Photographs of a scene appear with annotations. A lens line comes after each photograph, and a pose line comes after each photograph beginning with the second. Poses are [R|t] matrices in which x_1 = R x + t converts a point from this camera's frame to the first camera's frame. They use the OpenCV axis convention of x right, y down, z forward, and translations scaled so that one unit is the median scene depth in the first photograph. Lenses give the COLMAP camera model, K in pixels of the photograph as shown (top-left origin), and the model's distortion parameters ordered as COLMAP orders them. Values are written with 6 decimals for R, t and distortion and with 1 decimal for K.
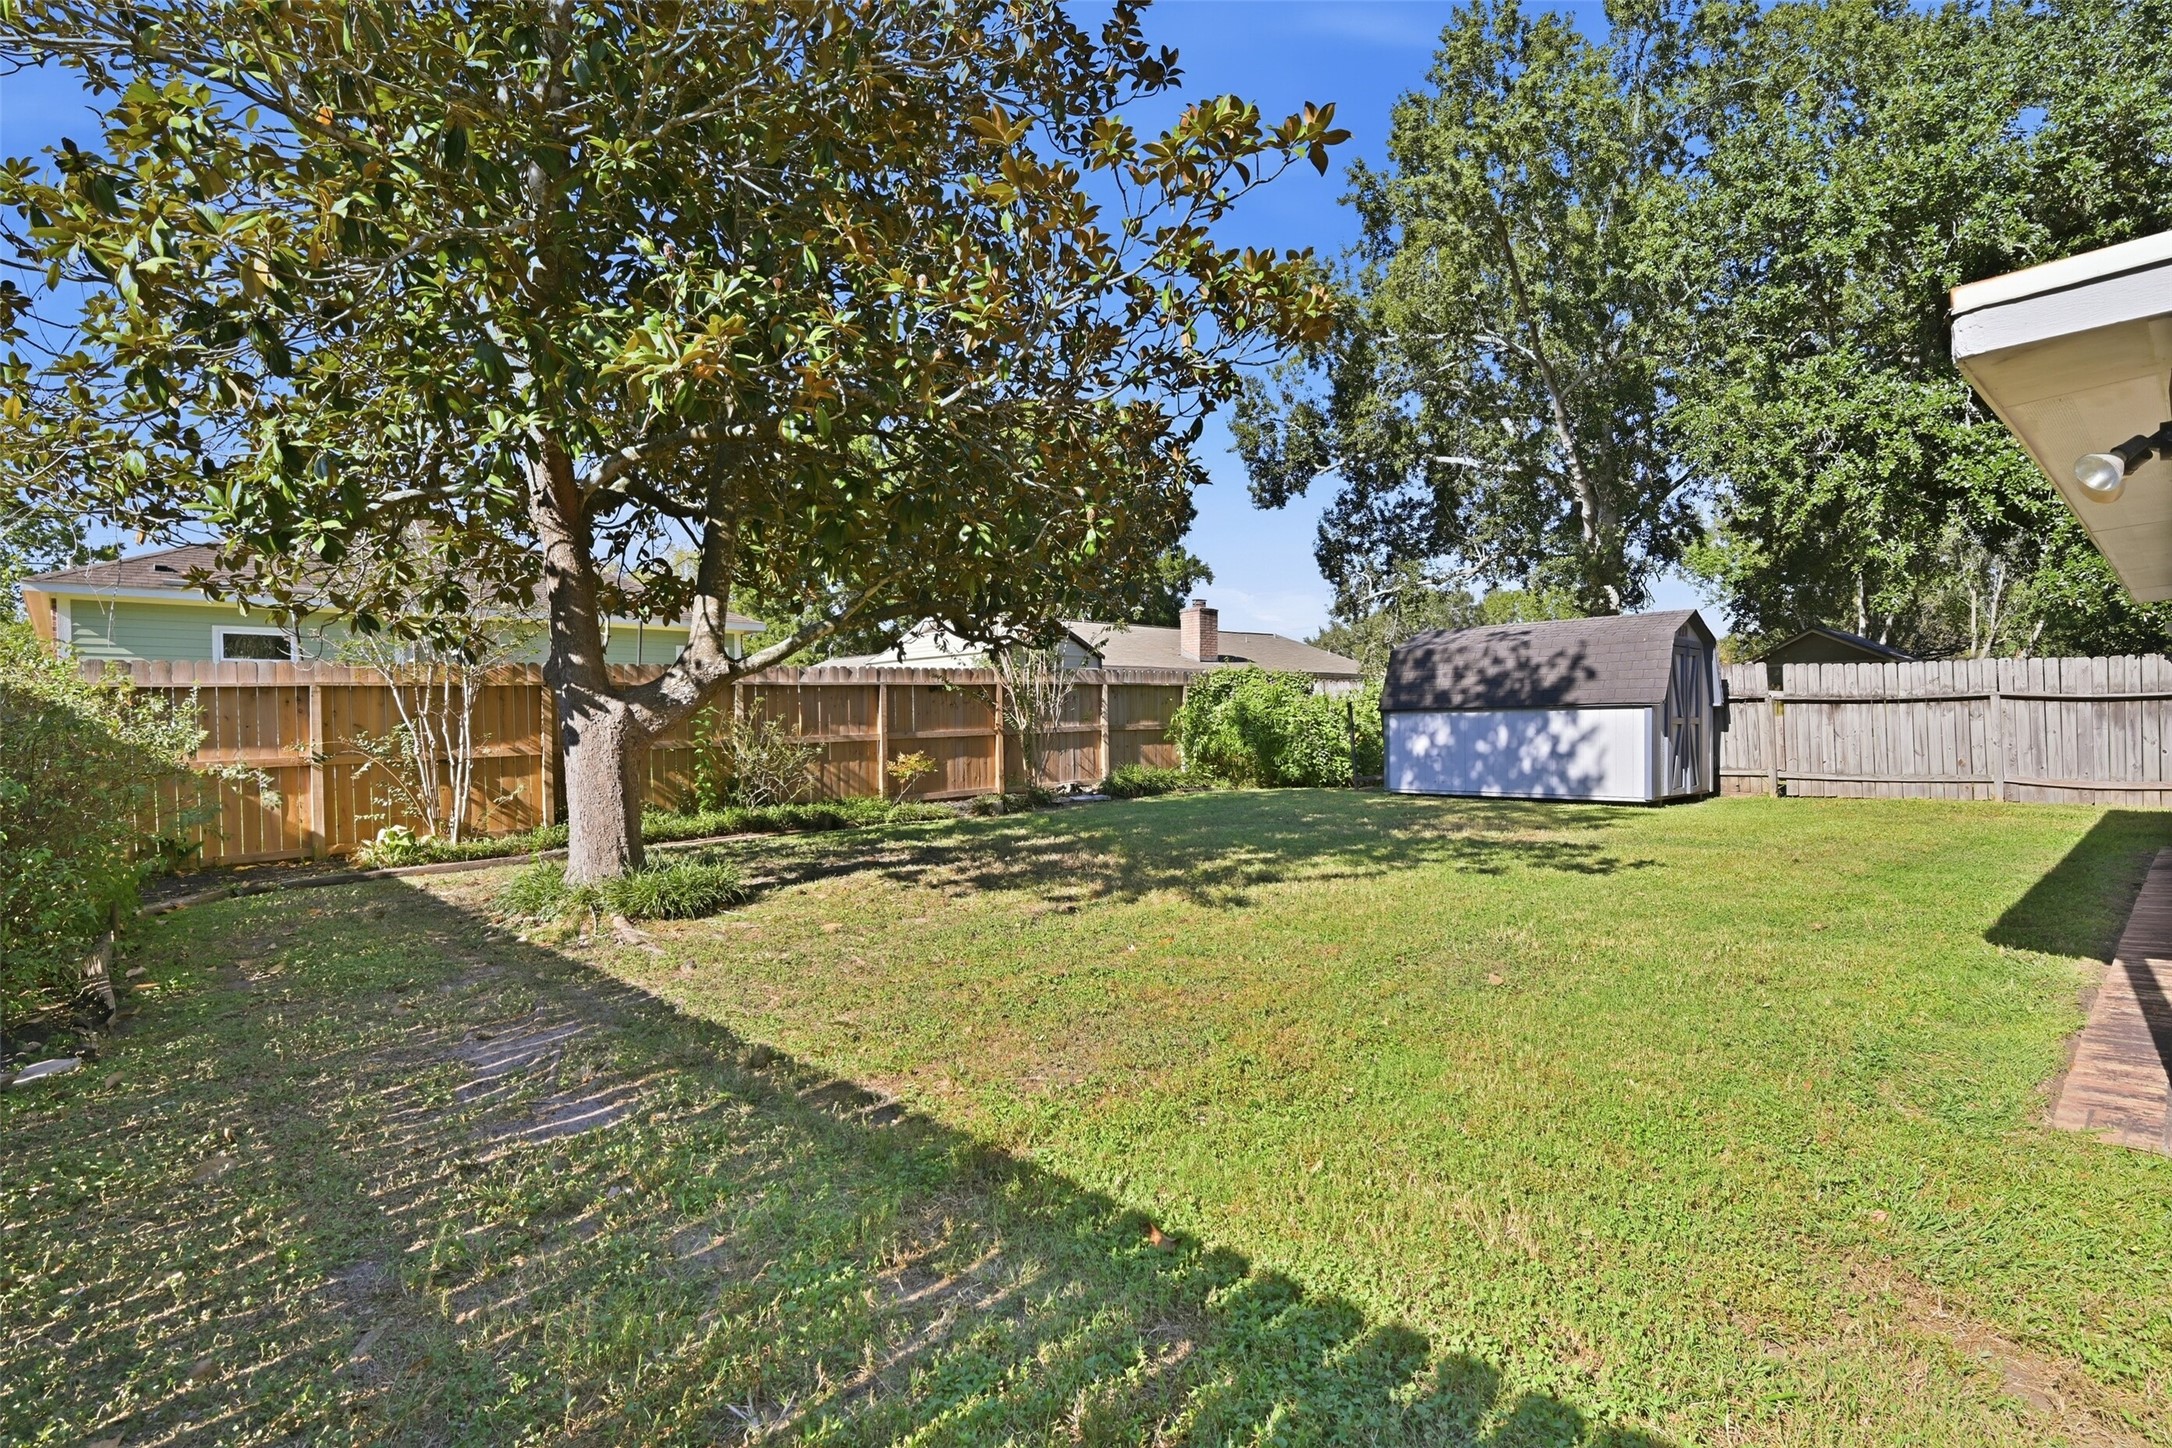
lens RADIAL K [[1103.1, 0, 1095.3], [0, 1103.1, 735.4], [0, 0, 1]] dist [-0.000437, 0.001624]
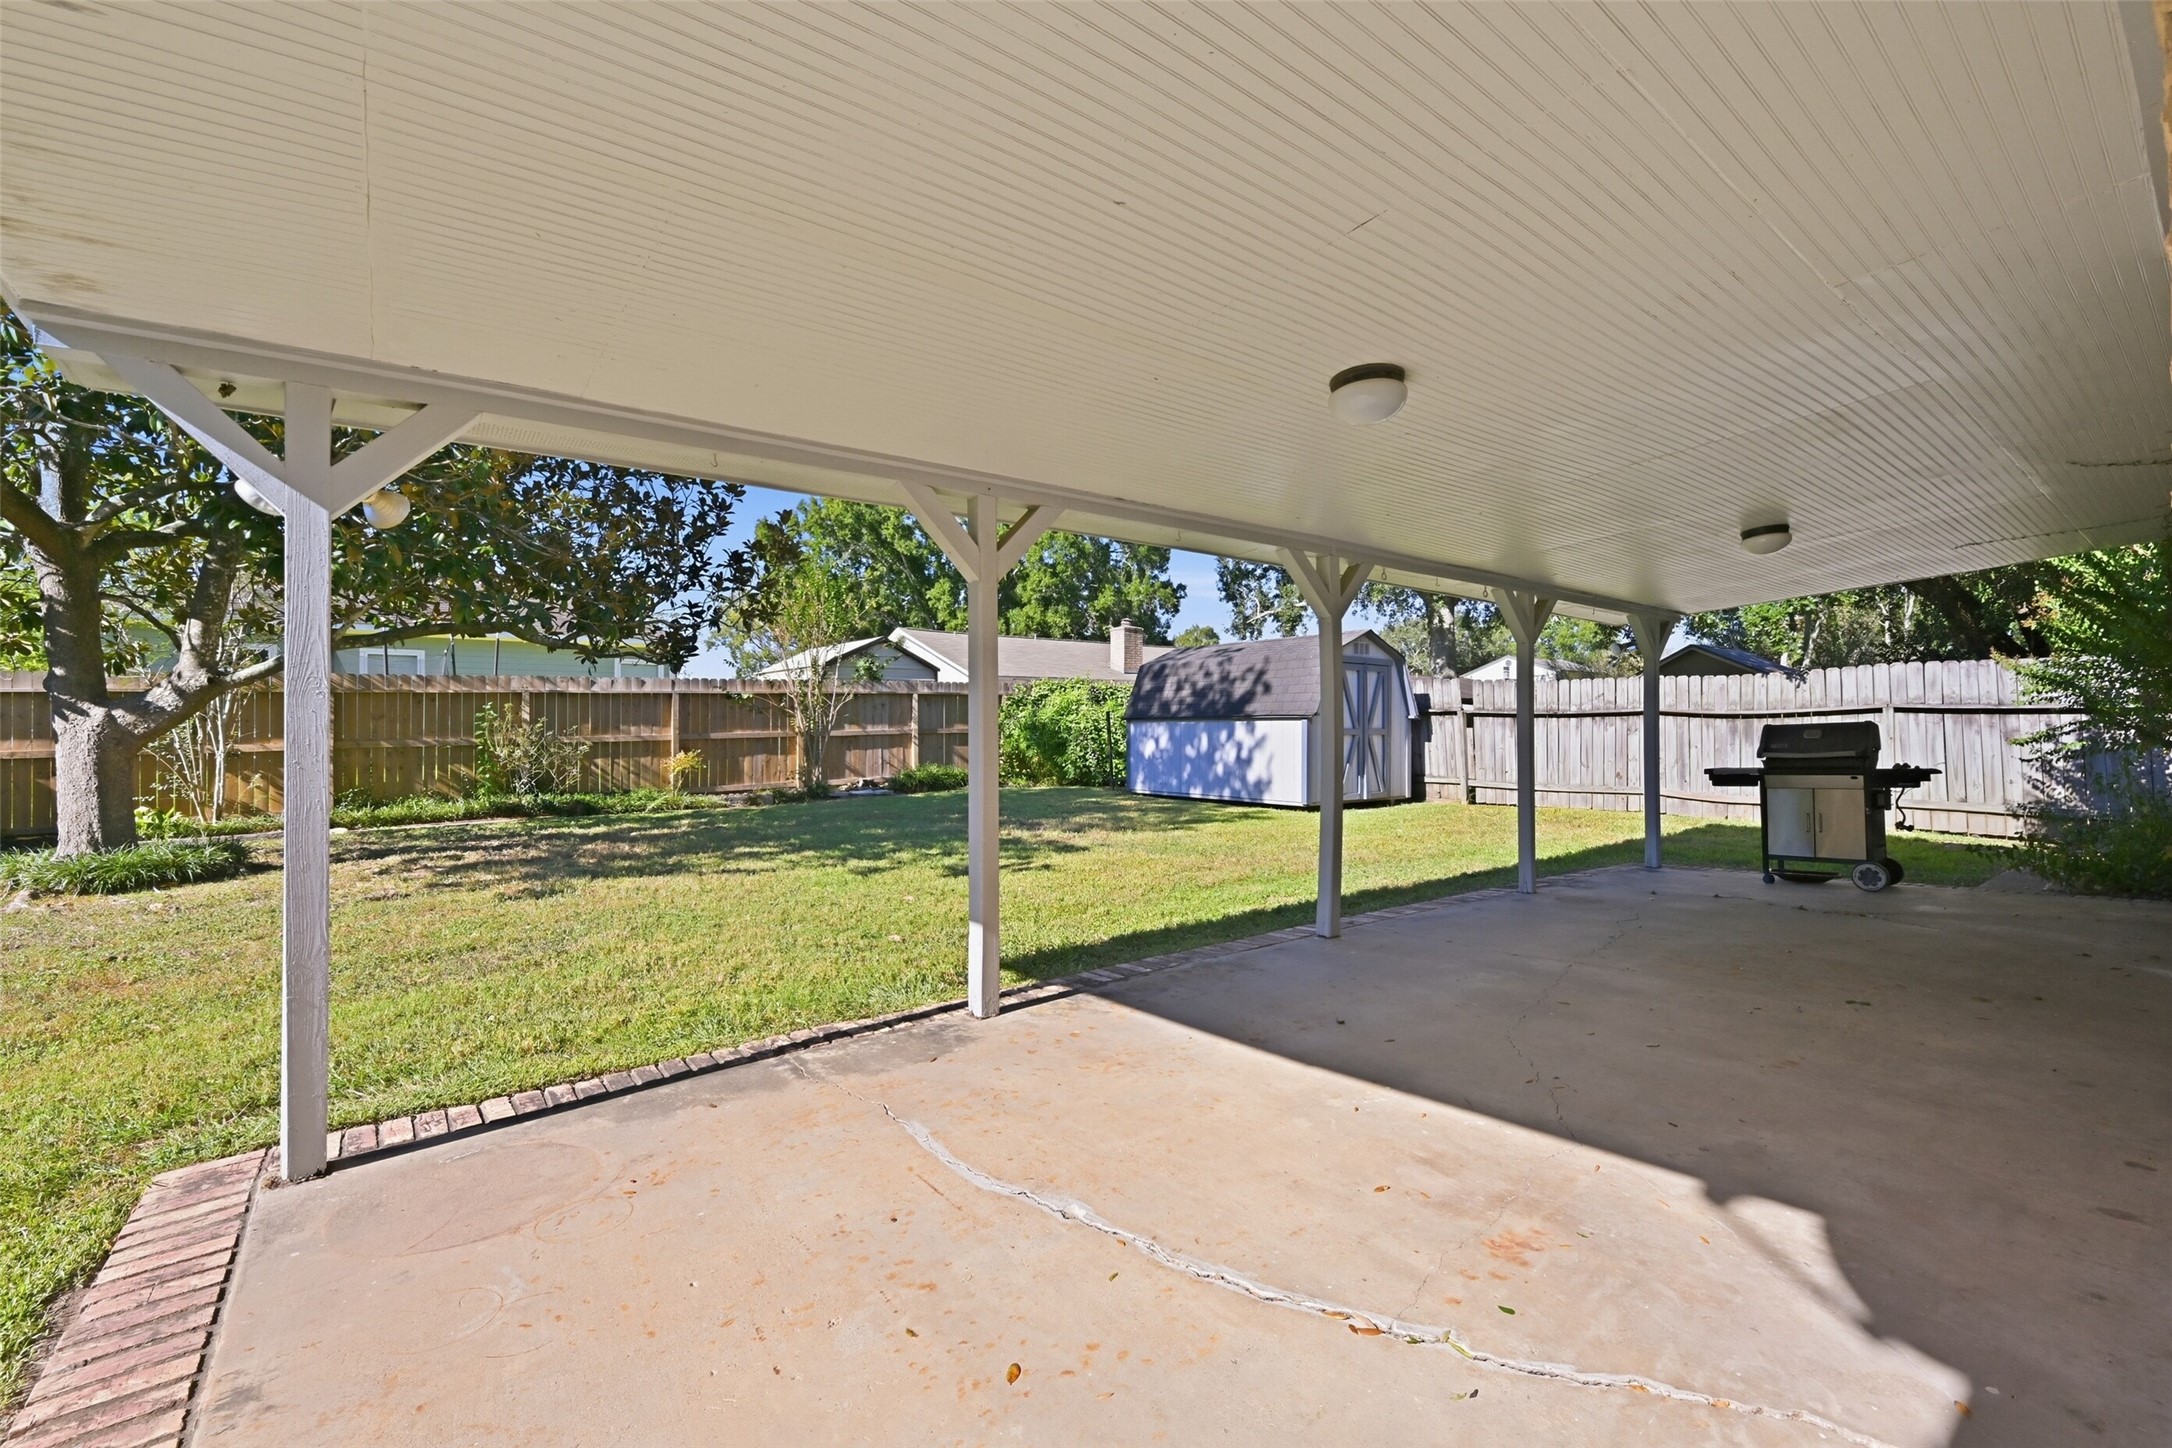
lens RADIAL K [[930.3, 0, 1094.4], [0, 930.3, 715.0], [0, 0, 1]] dist [-0.000400, 0.000234]
pose [[0.994244, 0.009403, -0.106728, 0.360093], [-0.011562, 0.999740, -0.019633, -0.007714], [0.106516, 0.020754, 0.994094, 0.059444]]
